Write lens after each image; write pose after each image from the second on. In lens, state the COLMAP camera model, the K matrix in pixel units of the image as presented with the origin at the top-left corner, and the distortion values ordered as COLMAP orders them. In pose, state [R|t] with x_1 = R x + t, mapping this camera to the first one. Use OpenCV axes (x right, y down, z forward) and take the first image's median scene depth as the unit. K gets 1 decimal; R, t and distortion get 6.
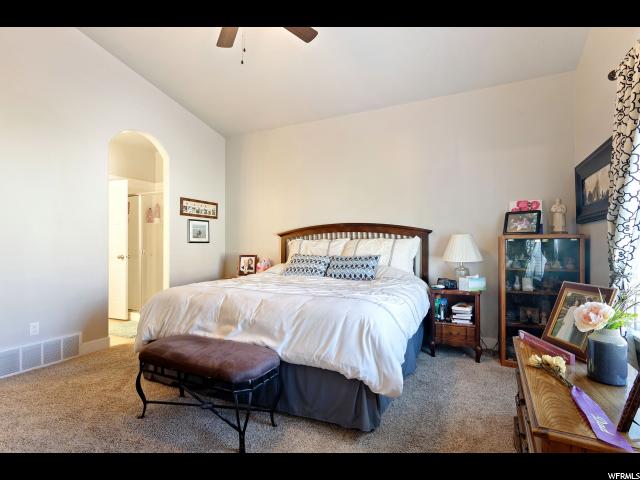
lens RADIAL K [[320.7, 0, 322.8], [0, 320.7, 237.8], [0, 0, 1]] dist [-0.001455, 0.001064]
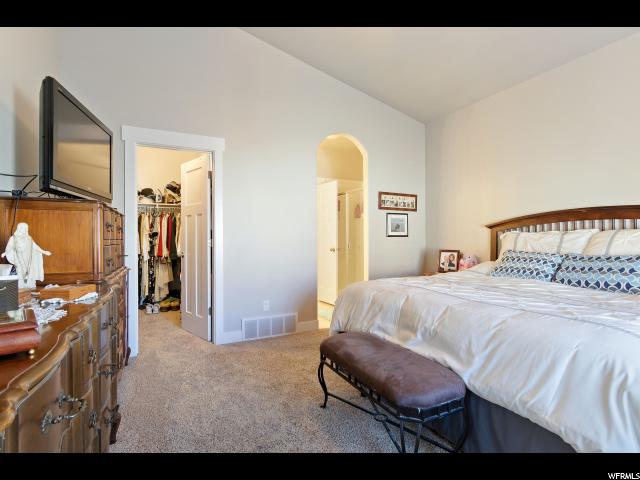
lens RADIAL K [[320.7, 0, 322.8], [0, 320.7, 237.8], [0, 0, 1]] dist [-0.001455, 0.001064]
pose [[0.798301, -0.004115, -0.602244, 0.038628], [0.015976, 0.999769, 0.014346, 0.002594], [0.602046, -0.021073, 0.798183, 0.137358]]
